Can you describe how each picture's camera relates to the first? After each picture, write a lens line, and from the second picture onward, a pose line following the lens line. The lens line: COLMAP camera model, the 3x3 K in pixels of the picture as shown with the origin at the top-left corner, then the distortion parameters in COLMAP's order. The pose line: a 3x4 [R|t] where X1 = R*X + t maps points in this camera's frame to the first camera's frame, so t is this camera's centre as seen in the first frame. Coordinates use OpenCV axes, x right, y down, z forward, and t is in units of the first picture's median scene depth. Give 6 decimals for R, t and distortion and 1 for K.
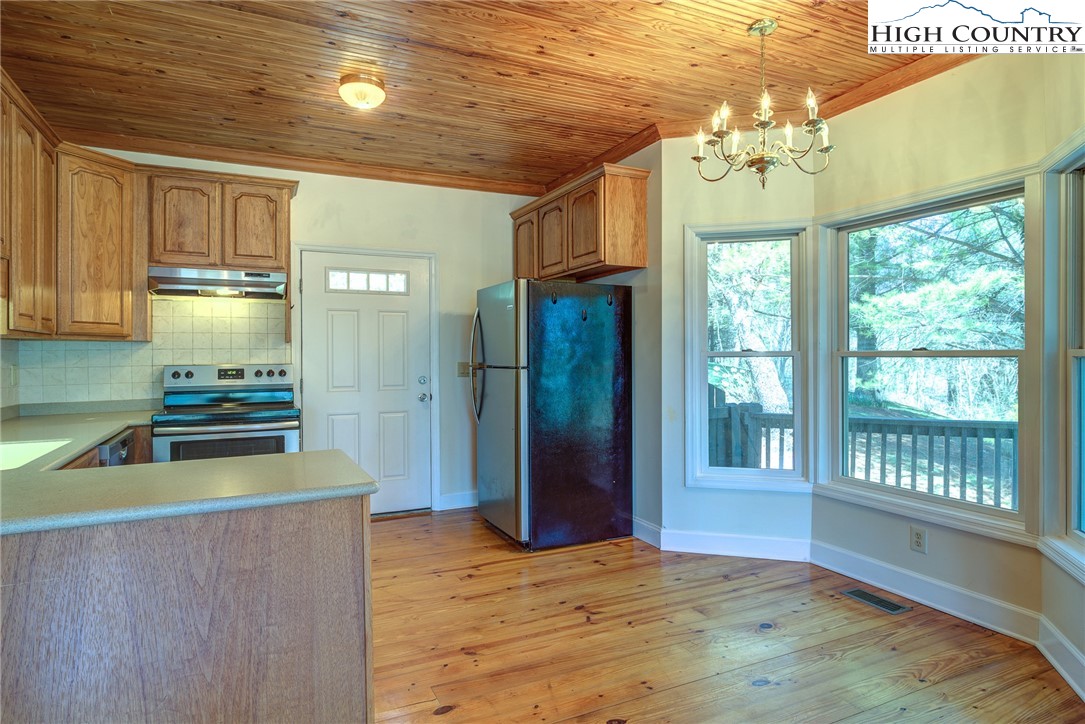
lens RADIAL K [[604.8, 0, 474.1], [0, 604.8, 354.0], [0, 0, 1]] dist [-0.000831, 0.000643]
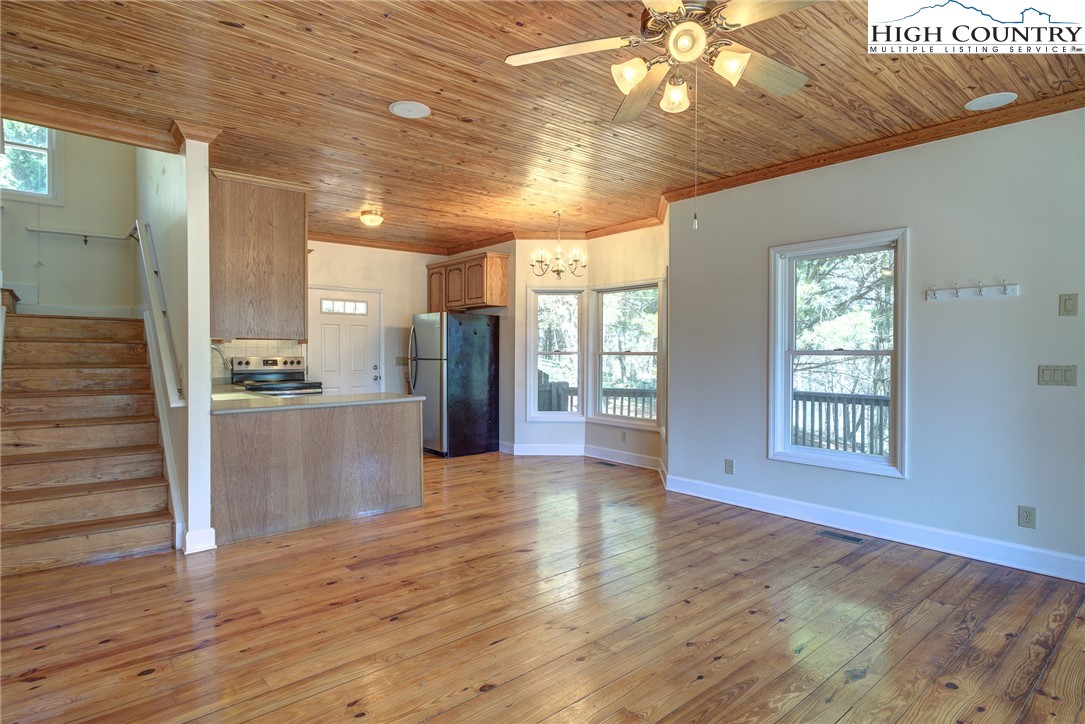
lens RADIAL K [[576.6, 0, 538.4], [0, 576.6, 362.2], [0, 0, 1]] dist [-0.001560, -0.000248]
pose [[0.937373, 0.001656, 0.348322, -0.250712], [-0.008174, 0.999818, 0.017244, -0.002135], [-0.348230, -0.019012, 0.937216, -0.720823]]
